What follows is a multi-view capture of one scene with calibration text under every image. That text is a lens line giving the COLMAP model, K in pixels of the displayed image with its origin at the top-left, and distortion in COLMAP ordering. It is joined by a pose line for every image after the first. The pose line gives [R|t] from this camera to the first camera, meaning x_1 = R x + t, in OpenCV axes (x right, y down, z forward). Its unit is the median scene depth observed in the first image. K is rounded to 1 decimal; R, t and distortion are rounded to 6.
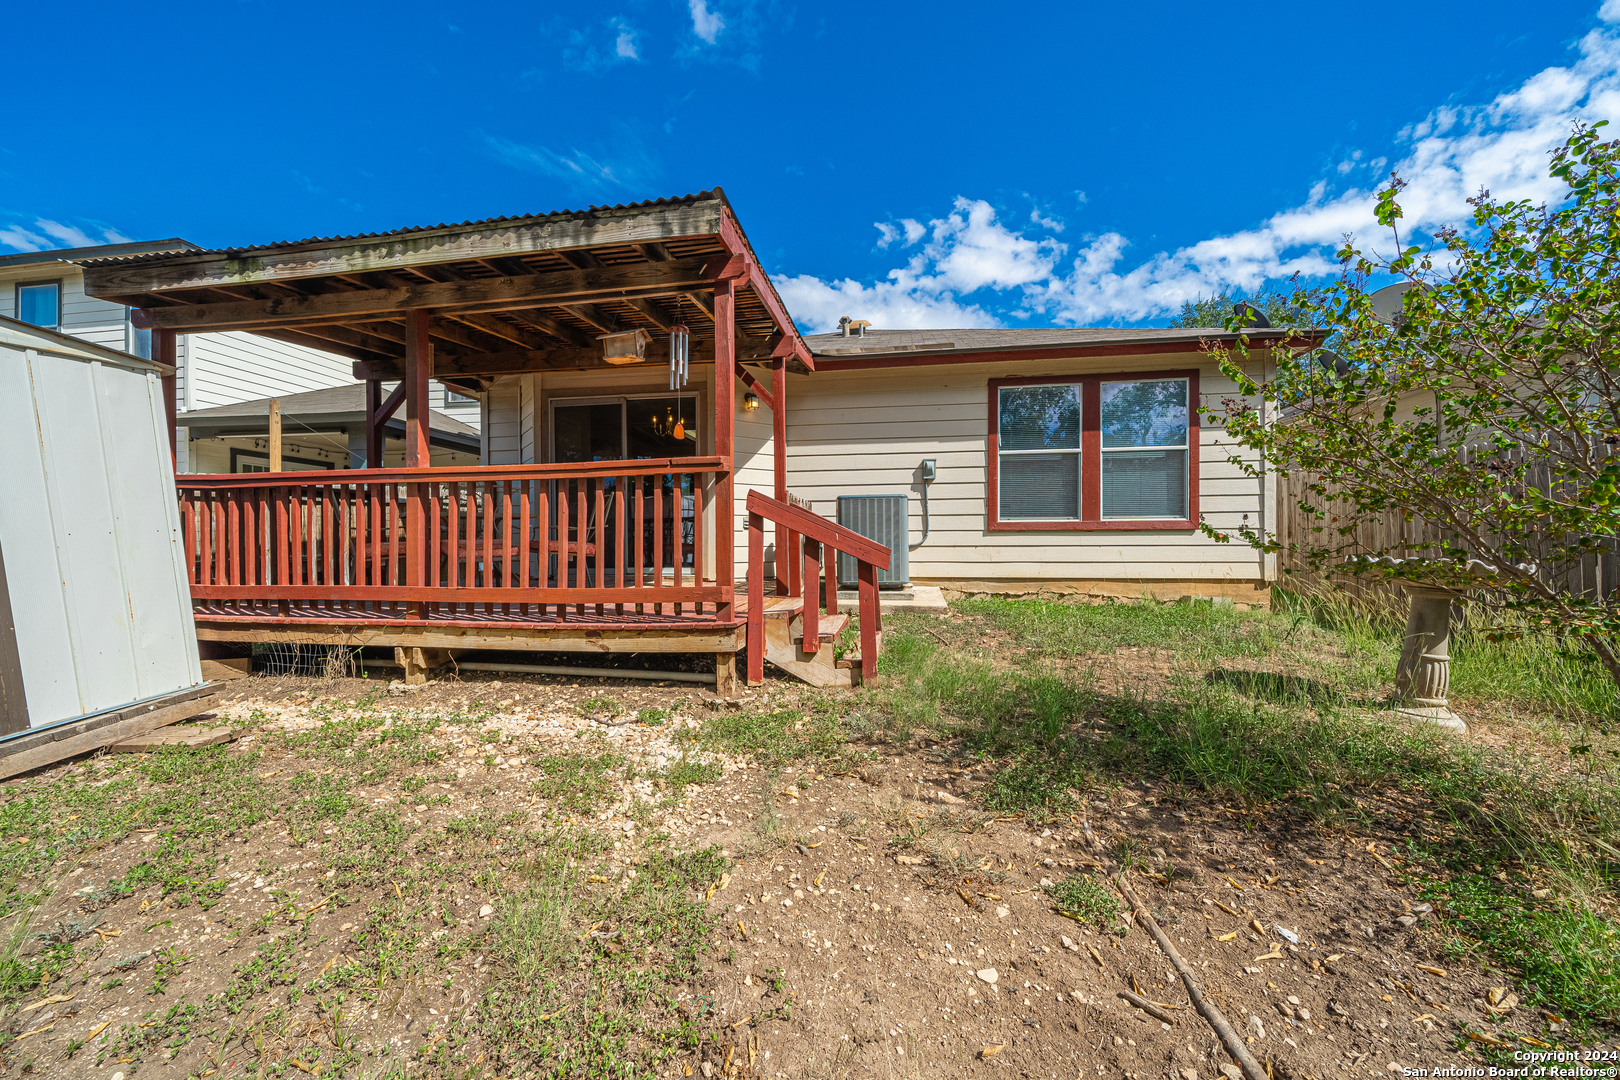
lens RADIAL K [[585.9, 0, 805.0], [0, 585.9, 541.5], [0, 0, 1]] dist [-0.000422, -0.000024]
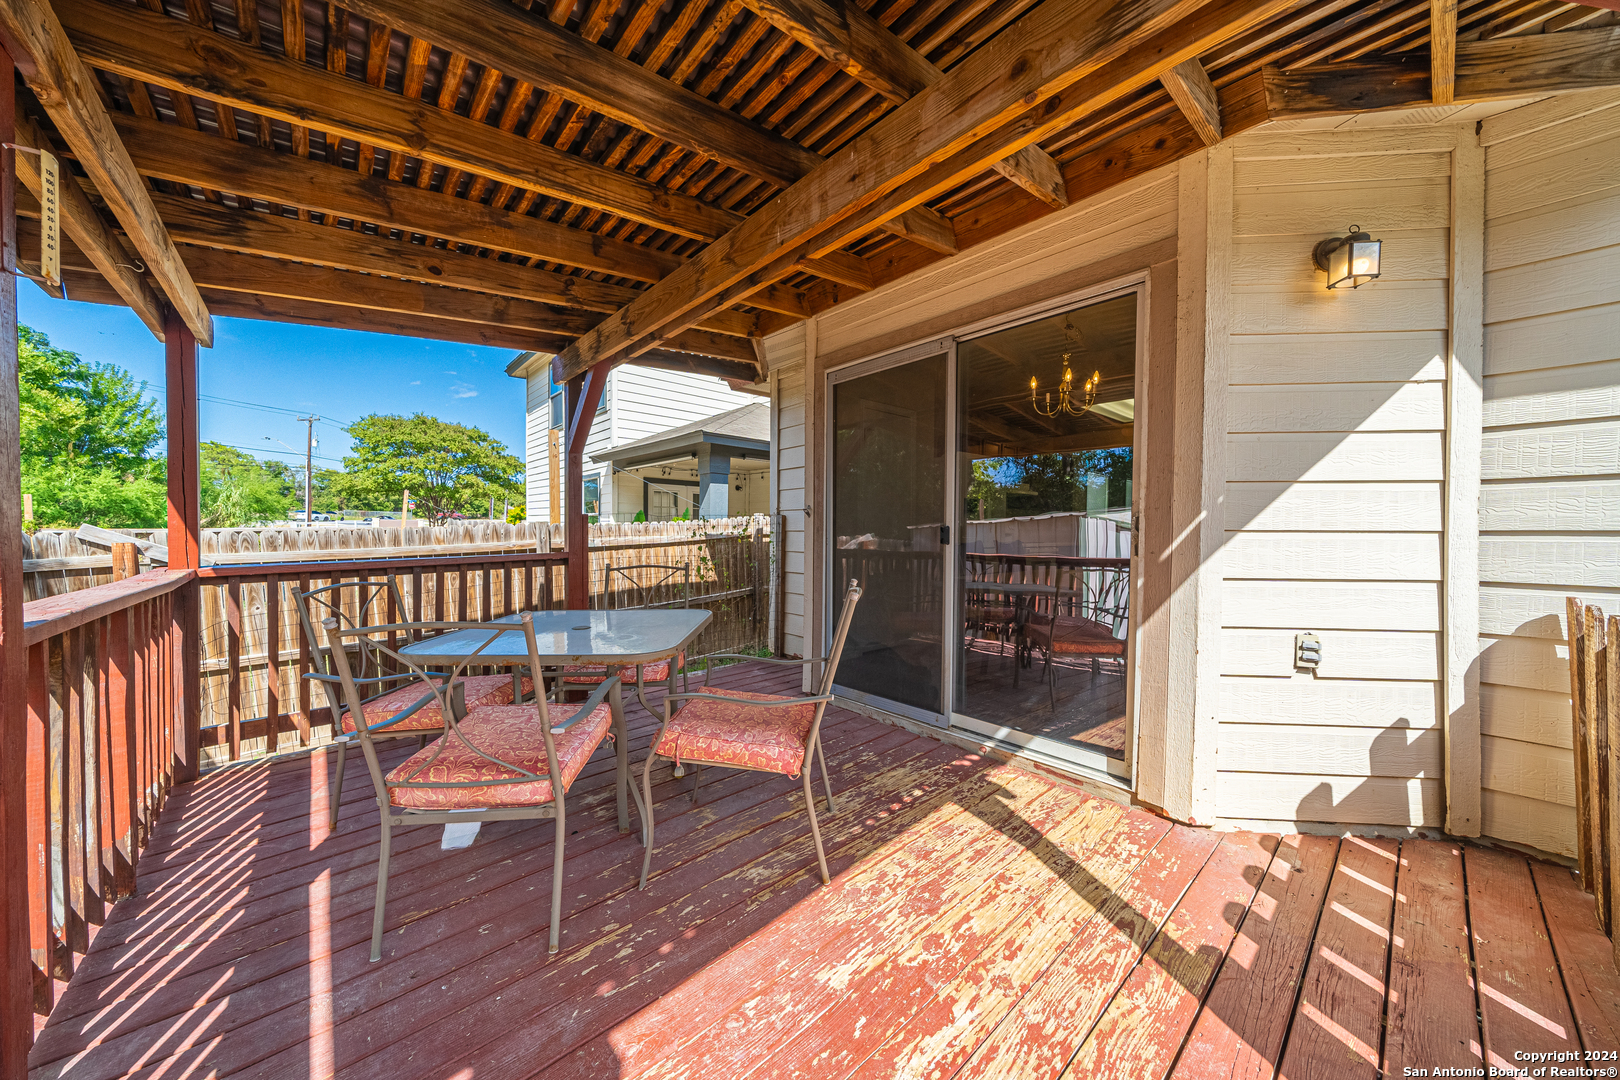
lens RADIAL K [[550.5, 0, 808.3], [0, 550.5, 549.8], [0, 0, 1]] dist [-0.003070, 0.000103]
pose [[0.770652, 0.029573, -0.636570, -0.157073], [-0.006920, 0.999252, 0.038044, -0.127960], [0.637219, -0.024914, 0.770280, 0.778488]]
